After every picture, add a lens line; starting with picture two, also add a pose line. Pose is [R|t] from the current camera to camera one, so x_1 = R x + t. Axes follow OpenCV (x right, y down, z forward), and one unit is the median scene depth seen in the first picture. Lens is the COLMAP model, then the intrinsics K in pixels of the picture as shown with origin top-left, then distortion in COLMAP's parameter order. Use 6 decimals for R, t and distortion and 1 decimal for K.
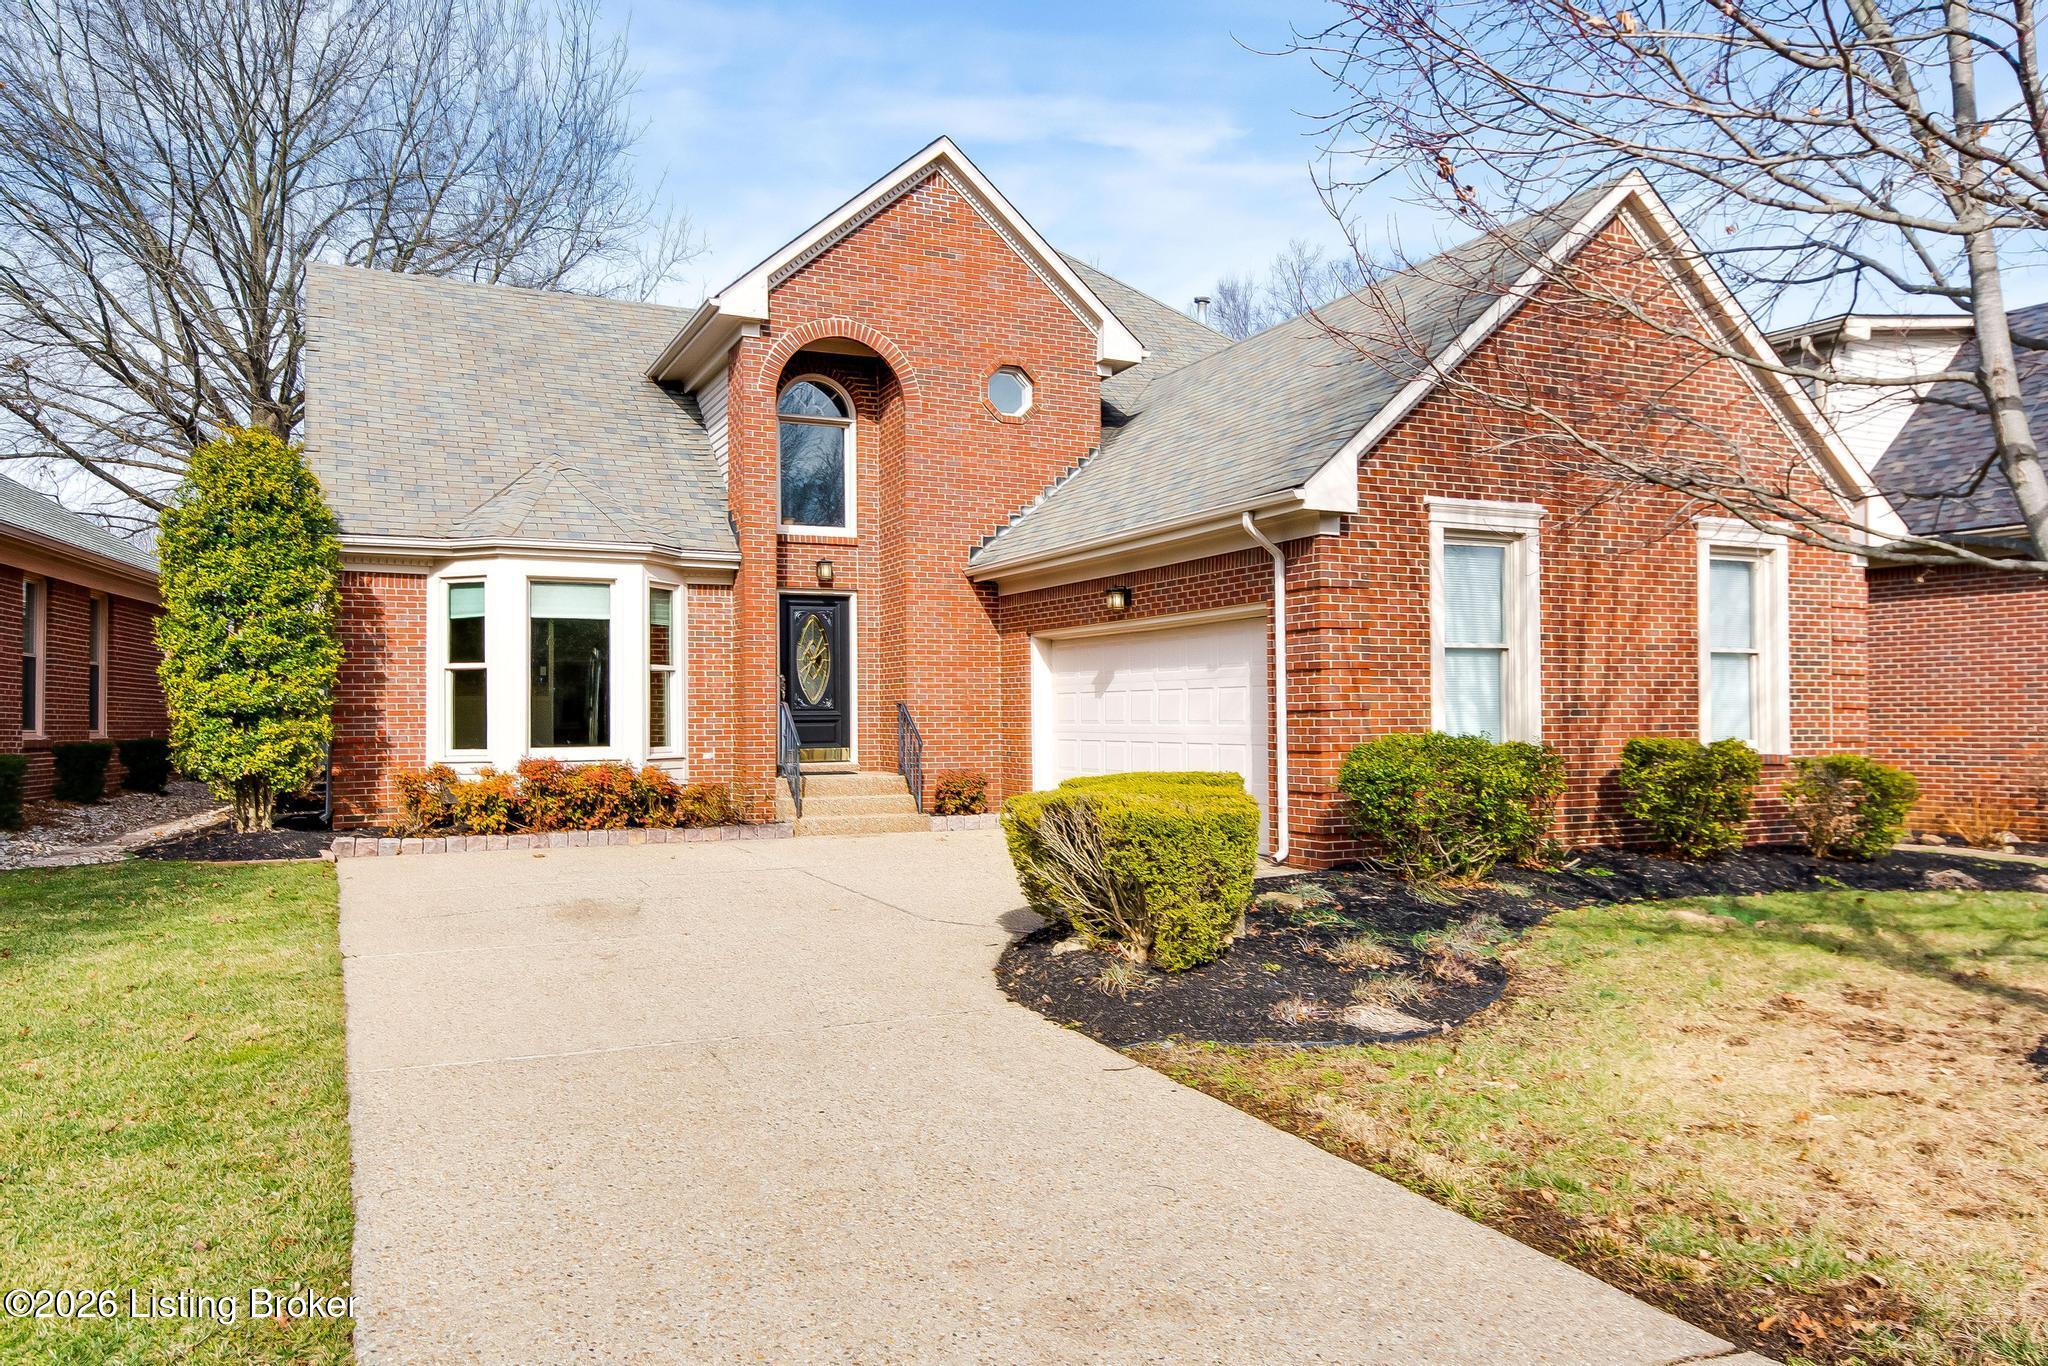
lens RADIAL K [[1065.2, 0, 1024.0], [0, 1065.2, 683.0], [0, 0, 1]] dist [0.003107, 0.000605]
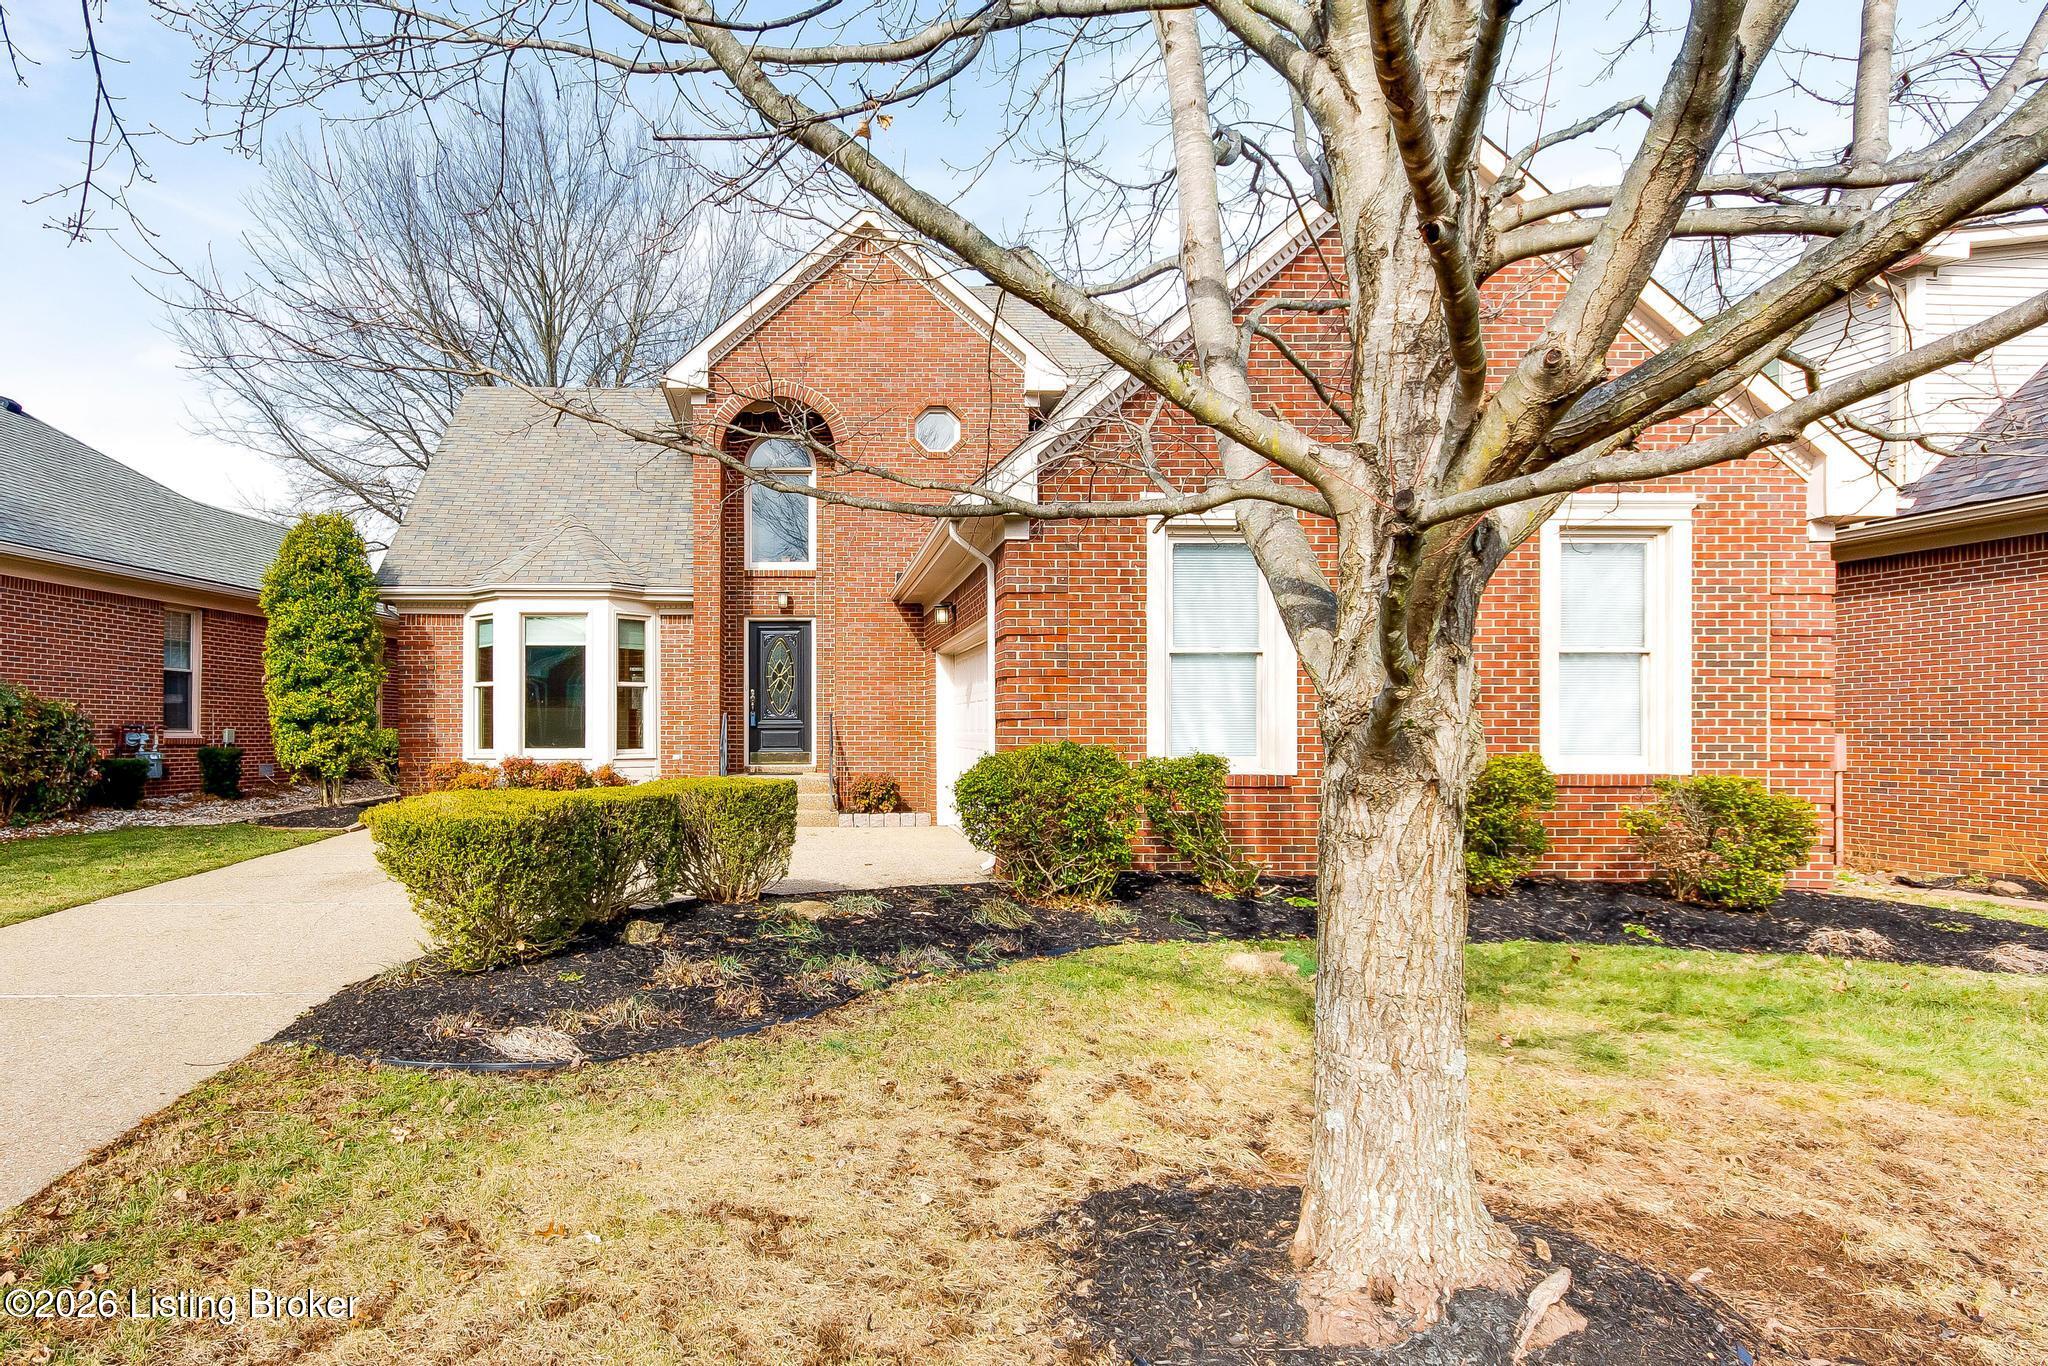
lens RADIAL K [[910.9, 0, 969.4], [0, 910.9, 705.3], [0, 0, 1]] dist [-0.002169, -0.000192]
pose [[0.946822, -0.002900, -0.321746, 0.403288], [0.005228, 0.999966, 0.006374, 0.005679], [0.321717, -0.007717, 0.946805, 0.152112]]
